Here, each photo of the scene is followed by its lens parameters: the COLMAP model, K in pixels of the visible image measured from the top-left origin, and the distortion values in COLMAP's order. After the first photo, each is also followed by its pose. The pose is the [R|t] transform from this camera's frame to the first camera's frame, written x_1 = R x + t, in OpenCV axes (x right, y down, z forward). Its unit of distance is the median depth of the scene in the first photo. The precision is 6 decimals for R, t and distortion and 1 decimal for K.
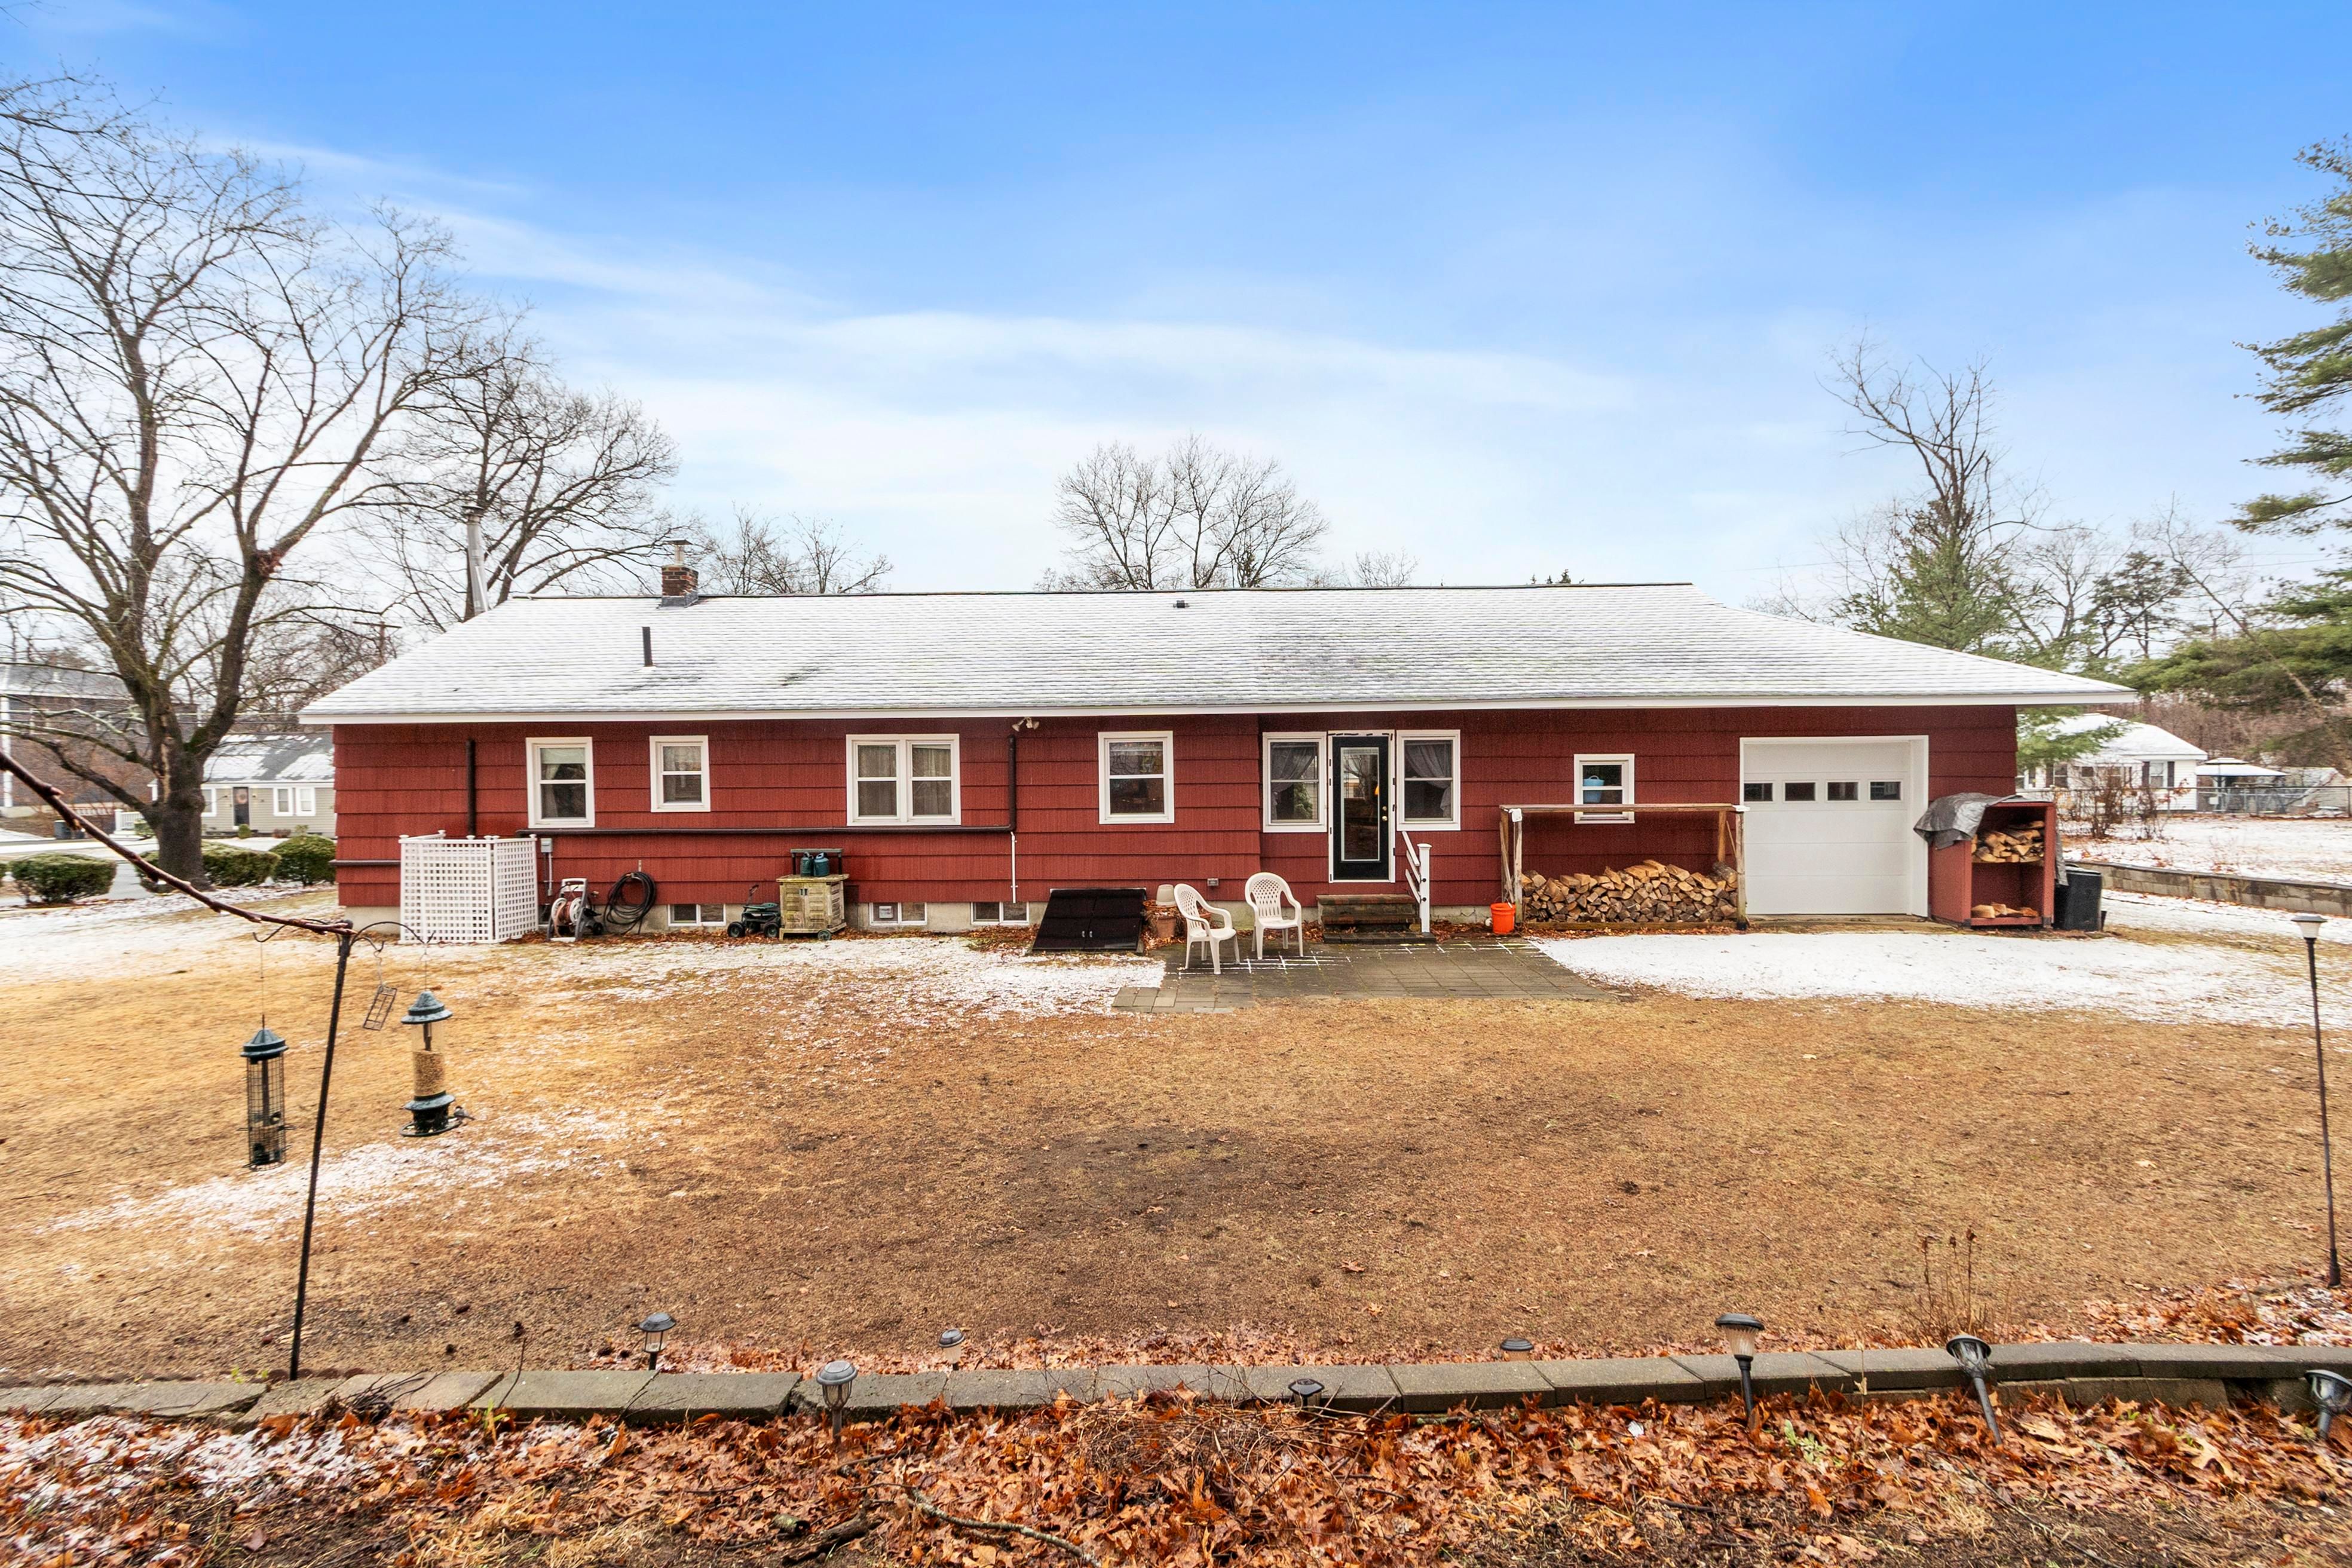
lens RADIAL K [[1035.5, 0, 1172.8], [0, 1035.5, 777.6], [0, 0, 1]] dist [0.000229, 0.000448]
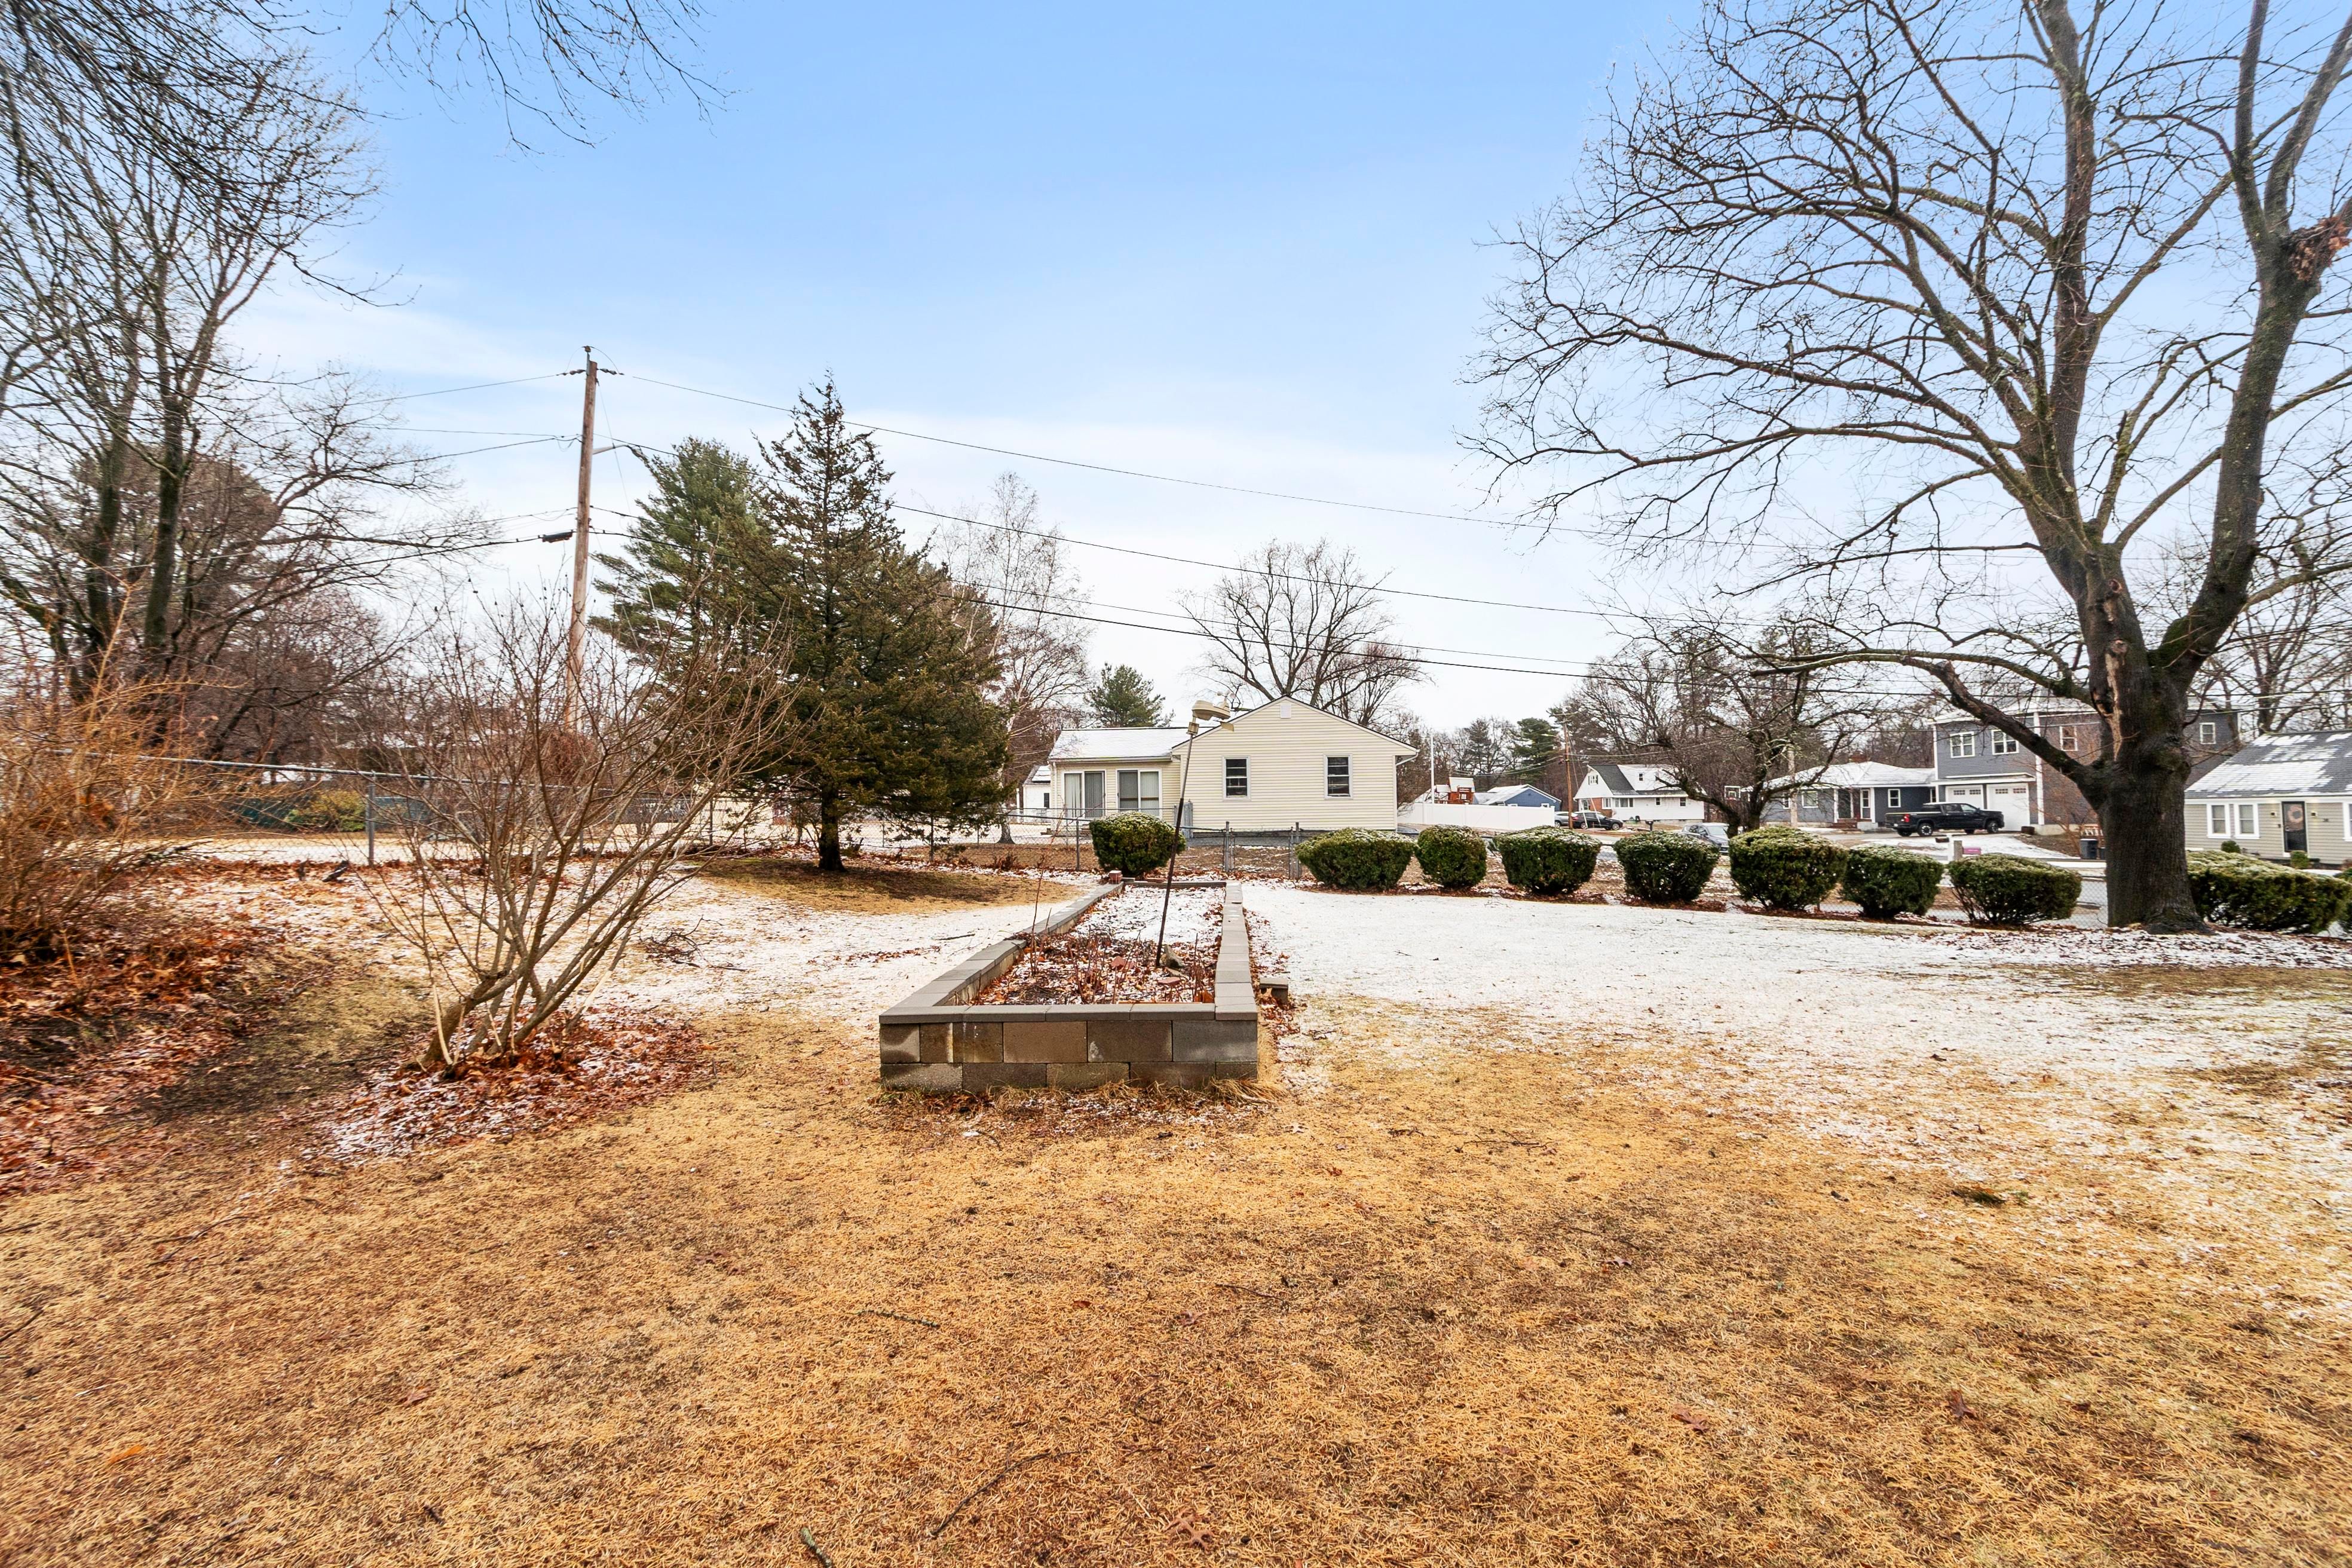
lens RADIAL K [[1035.5, 0, 1172.8], [0, 1035.5, 777.6], [0, 0, 1]] dist [0.000229, 0.000448]
pose [[0.010295, -0.027171, -0.999578, -0.416607], [-0.006503, 0.999608, -0.027239, 0.049063], [0.999926, 0.006781, 0.010114, 0.480596]]
